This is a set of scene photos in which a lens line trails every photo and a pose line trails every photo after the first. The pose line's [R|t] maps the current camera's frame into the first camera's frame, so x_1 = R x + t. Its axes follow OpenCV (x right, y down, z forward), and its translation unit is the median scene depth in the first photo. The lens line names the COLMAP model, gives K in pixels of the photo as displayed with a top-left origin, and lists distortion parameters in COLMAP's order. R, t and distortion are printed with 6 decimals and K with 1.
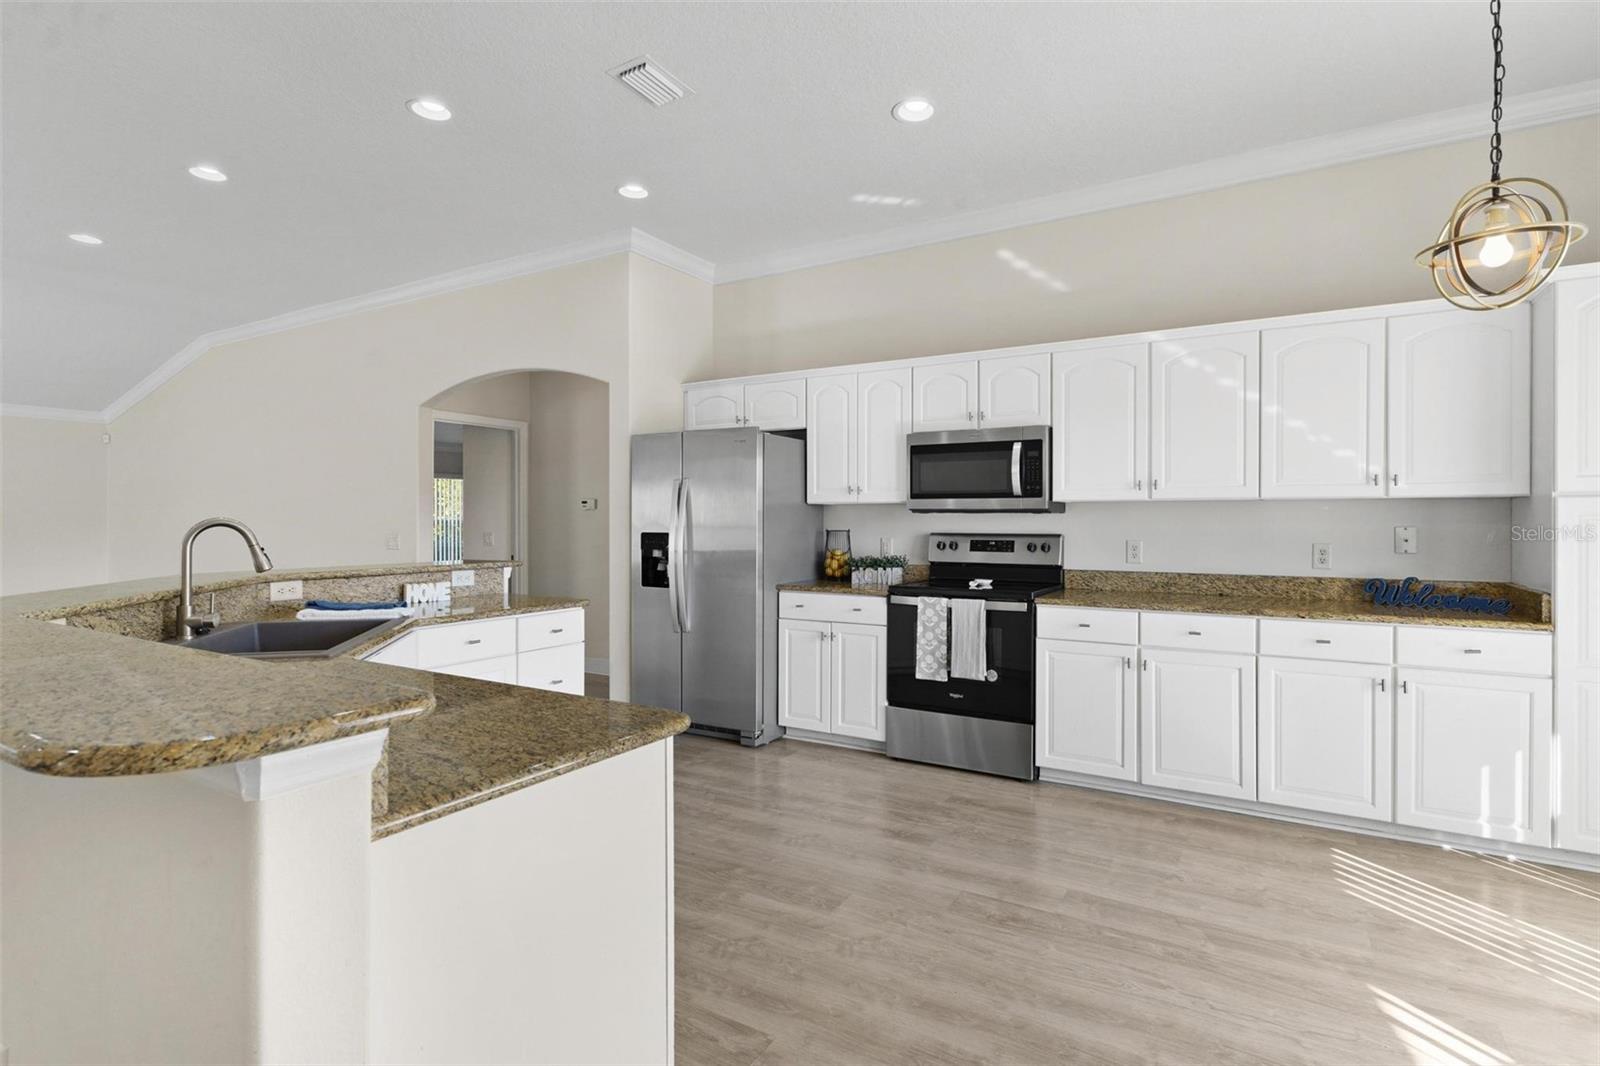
lens RADIAL K [[780.6, 0, 803.5], [0, 780.6, 536.8], [0, 0, 1]] dist [0.000132, 0.001298]
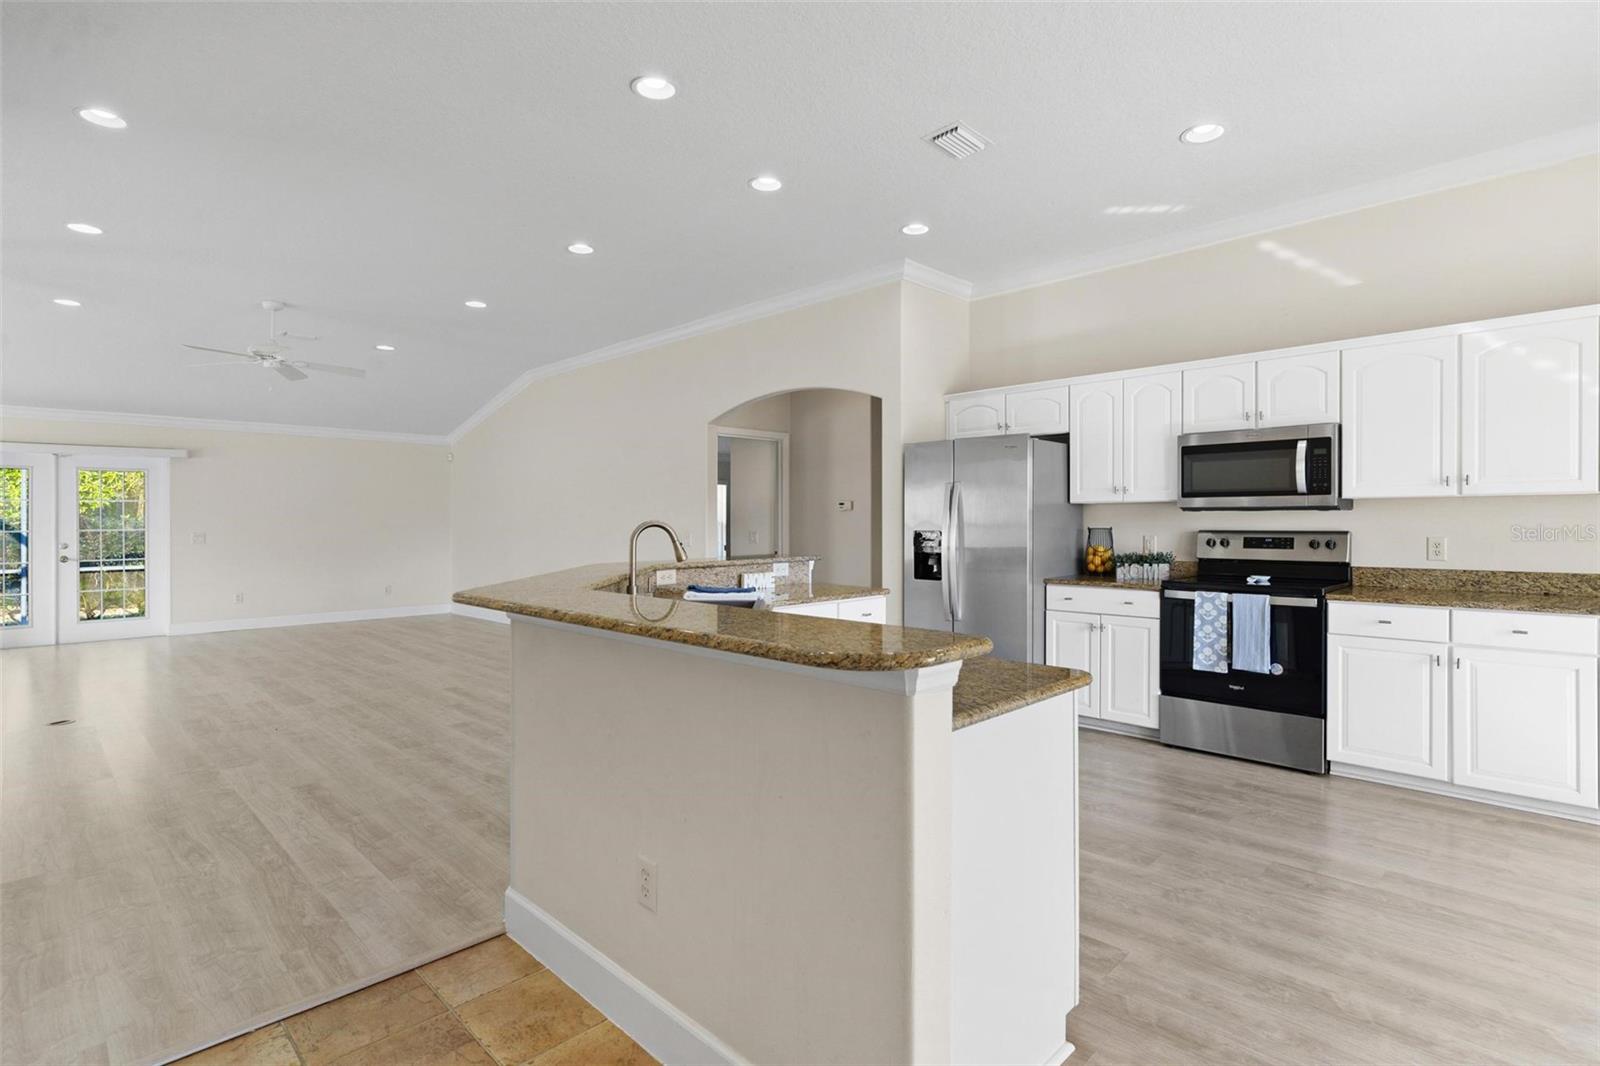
lens RADIAL K [[780.6, 0, 793.9], [0, 780.6, 535.5], [0, 0, 1]] dist [0.000132, 0.001298]
pose [[0.970045, -0.002344, -0.242915, -0.127914], [0.002439, 0.999997, 0.000088, 0.000464], [0.242914, -0.000678, 0.970048, -0.151981]]
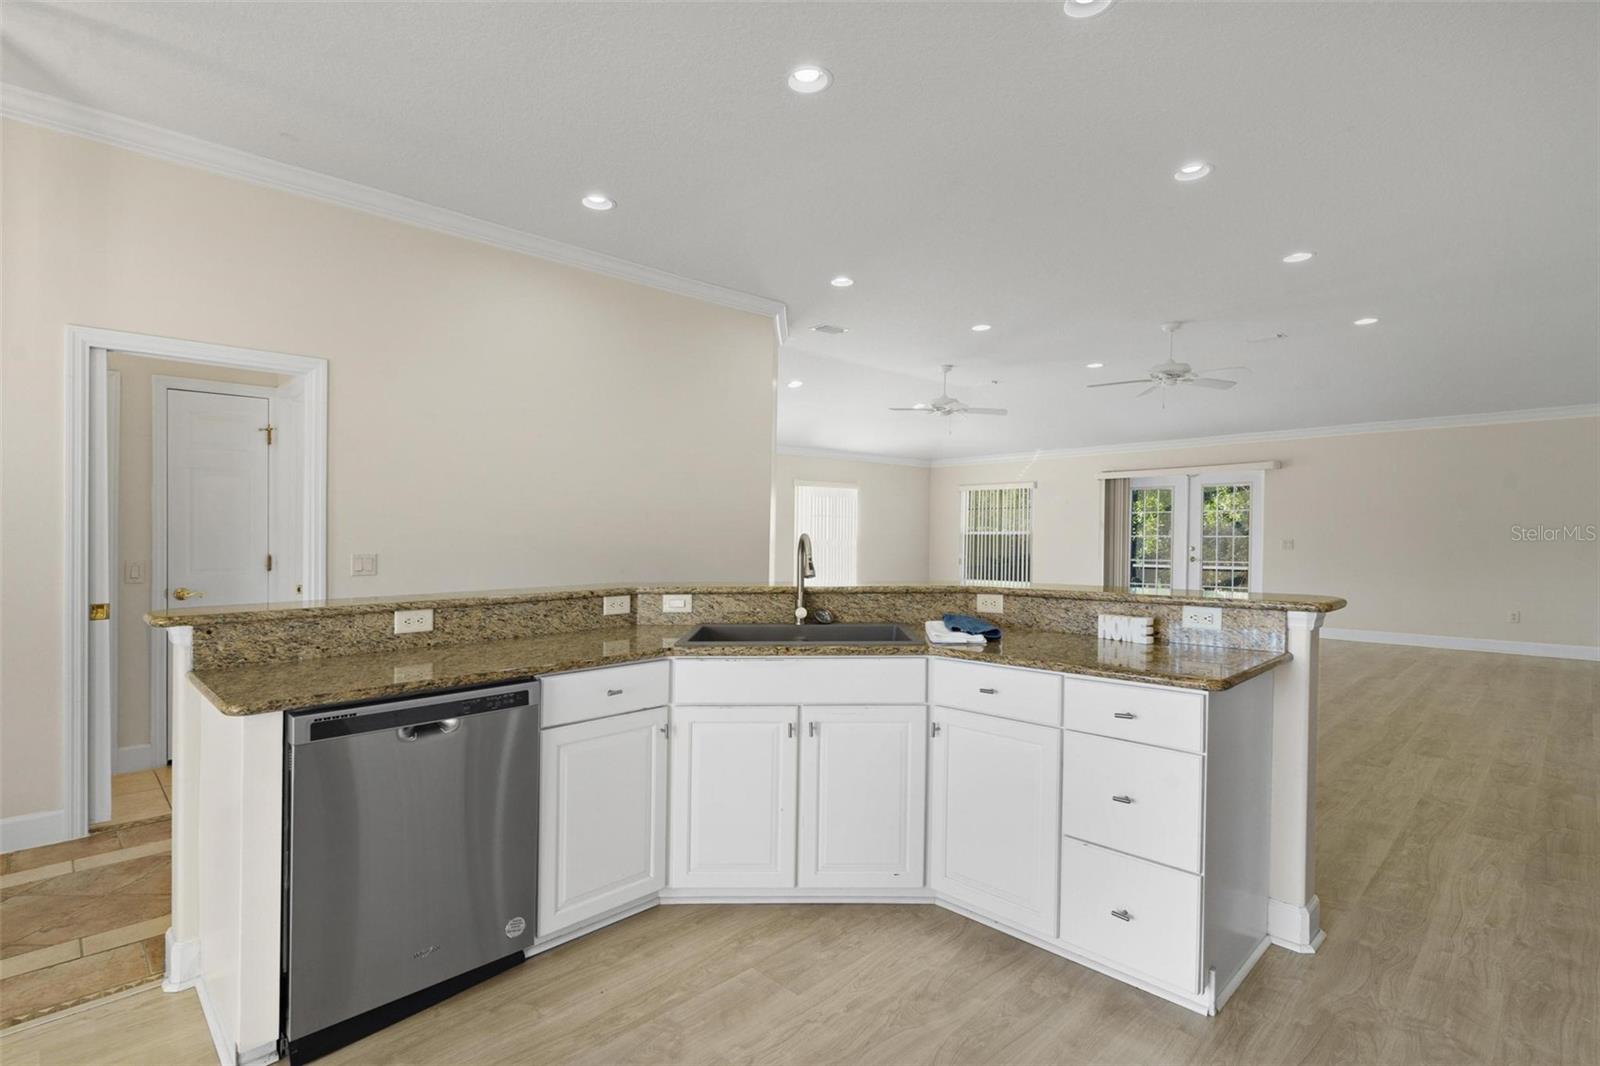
lens RADIAL K [[780.6, 0, 807.6], [0, 780.6, 545.9], [0, 0, 1]] dist [0.000132, 0.001298]
pose [[-0.238087, 0.015439, -0.971121, 0.308059], [-0.014921, 0.999698, 0.019551, -0.018408], [0.971129, 0.019145, -0.237785, 0.838819]]
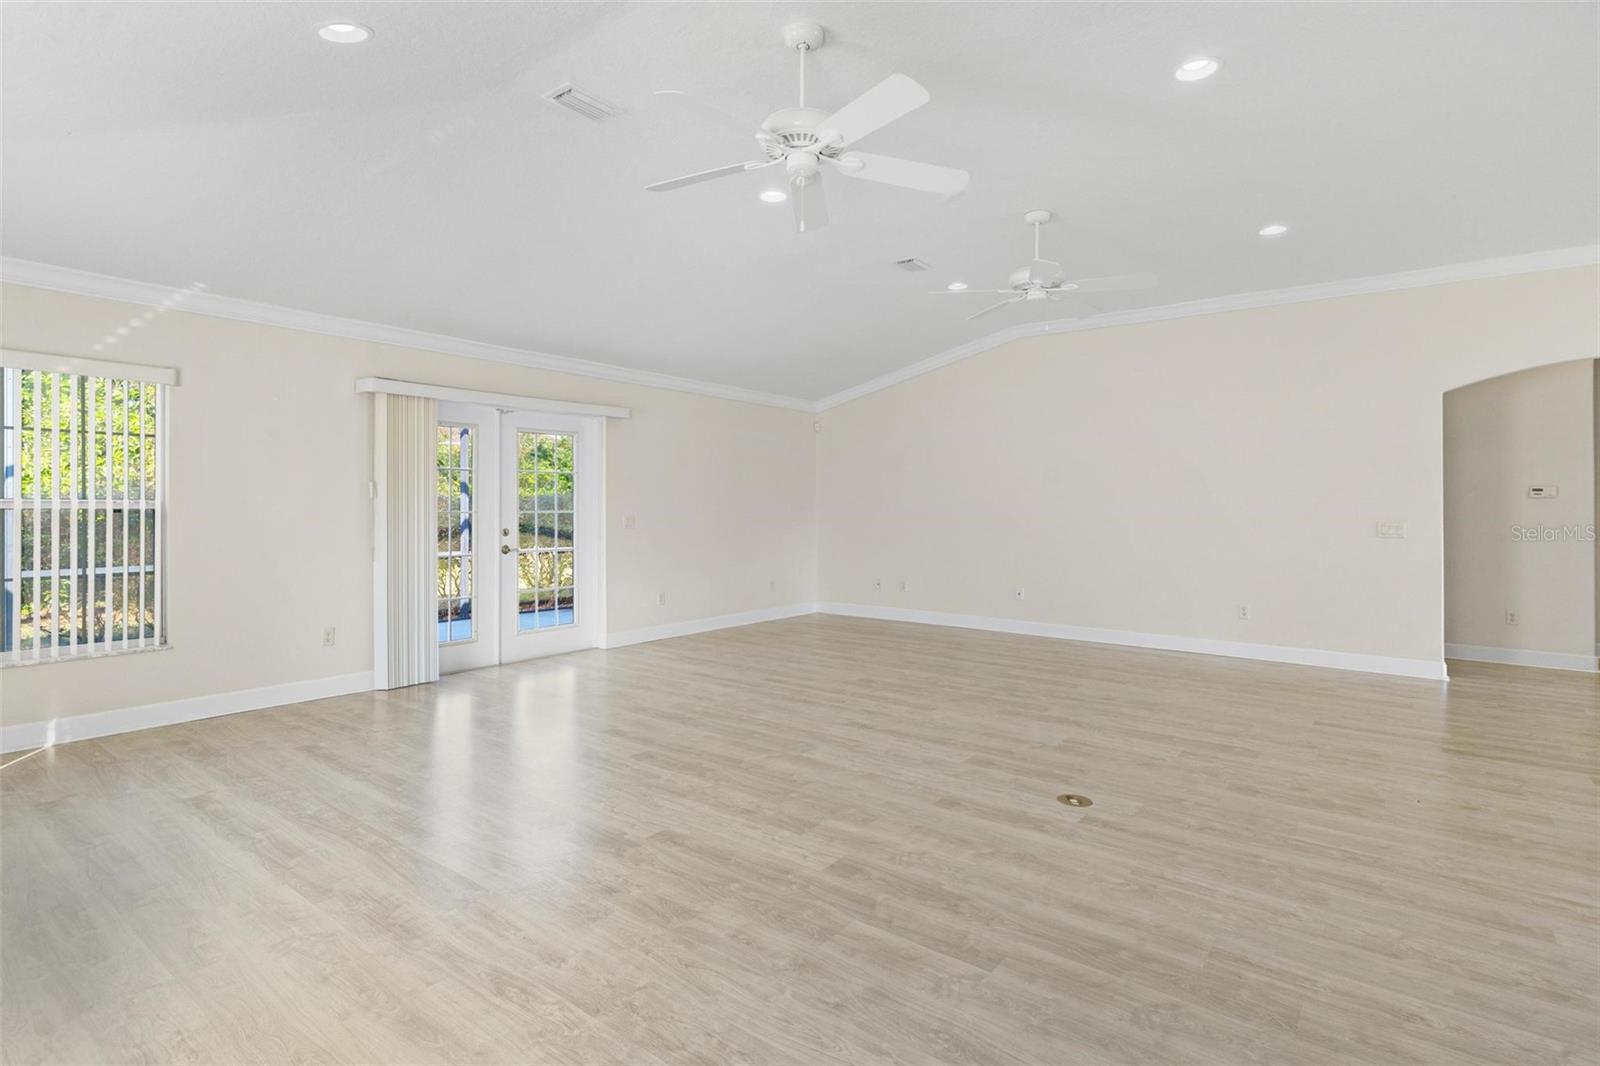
lens RADIAL K [[780.6, 0, 804.3], [0, 780.6, 488.6], [0, 0, 1]] dist [0.000132, 0.001298]
pose [[0.994533, 0.000442, -0.104423, -1.882859], [-0.004381, 0.999287, -0.037492, -0.008389], [0.104333, 0.037745, 0.993826, -0.079899]]
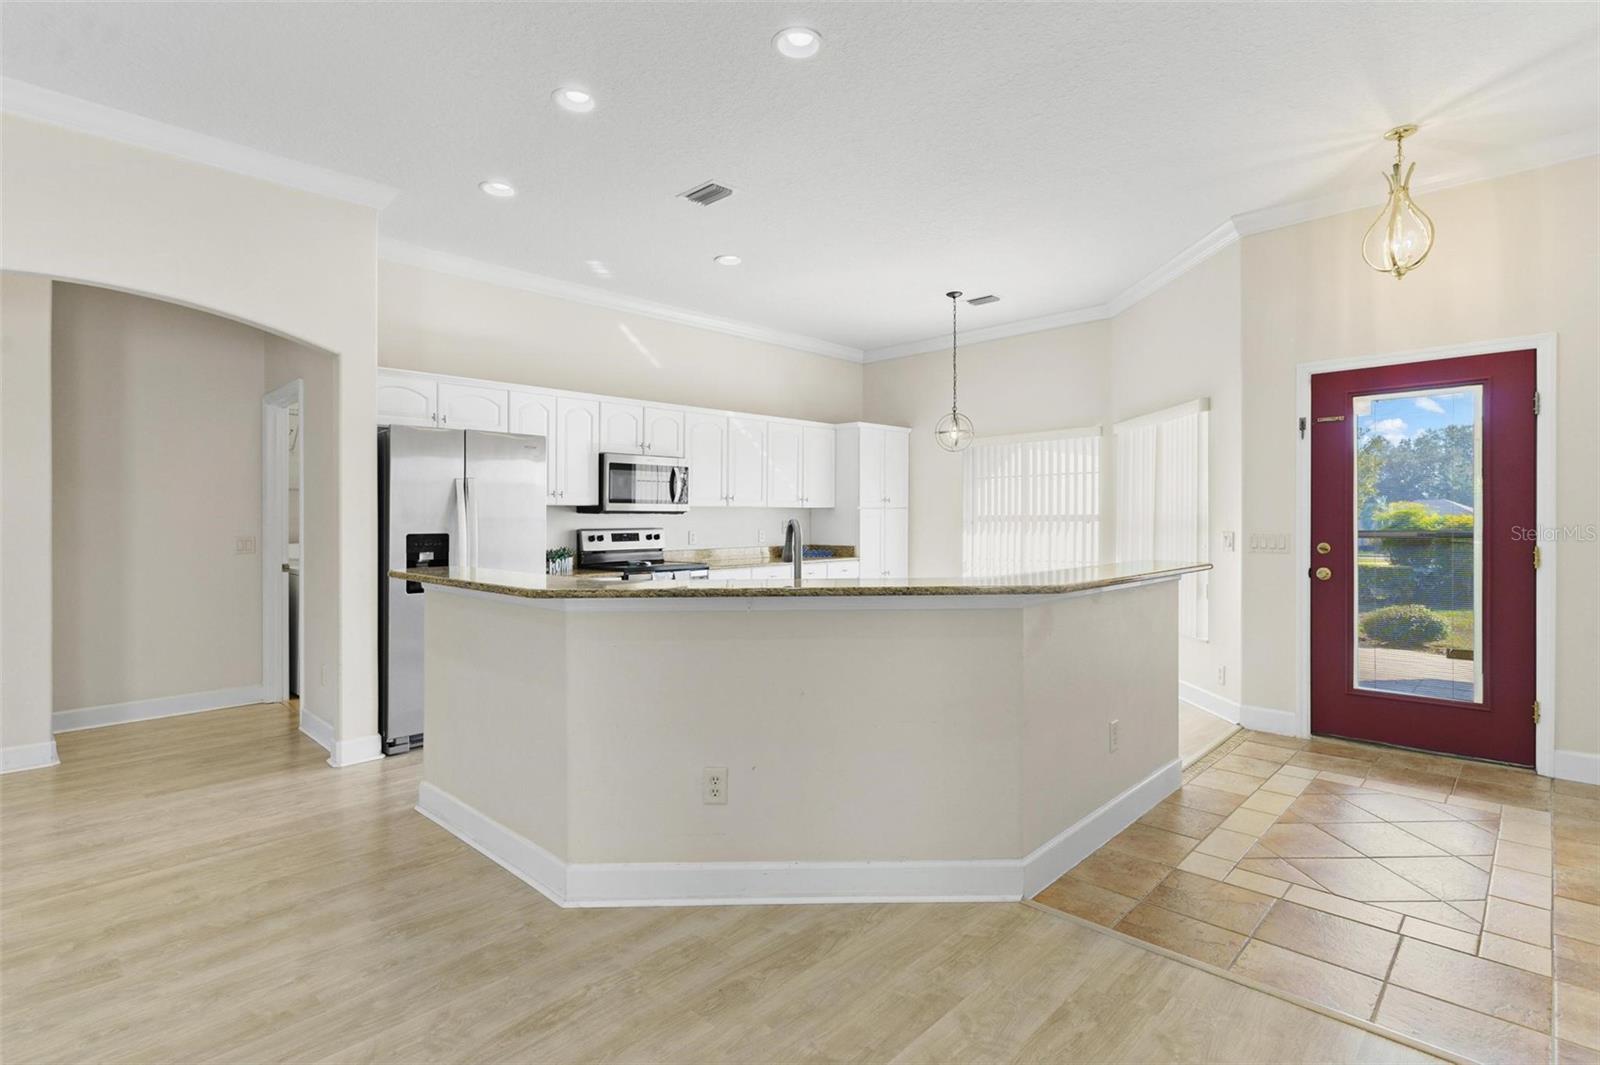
lens RADIAL K [[780.6, 0, 794.5], [0, 780.6, 535.0], [0, 0, 1]] dist [0.000132, 0.001298]
pose [[0.226523, -0.023631, 0.973719, -1.235979], [0.024537, 0.999527, 0.018549, -0.012150], [-0.973697, 0.019690, 0.226996, 0.459247]]
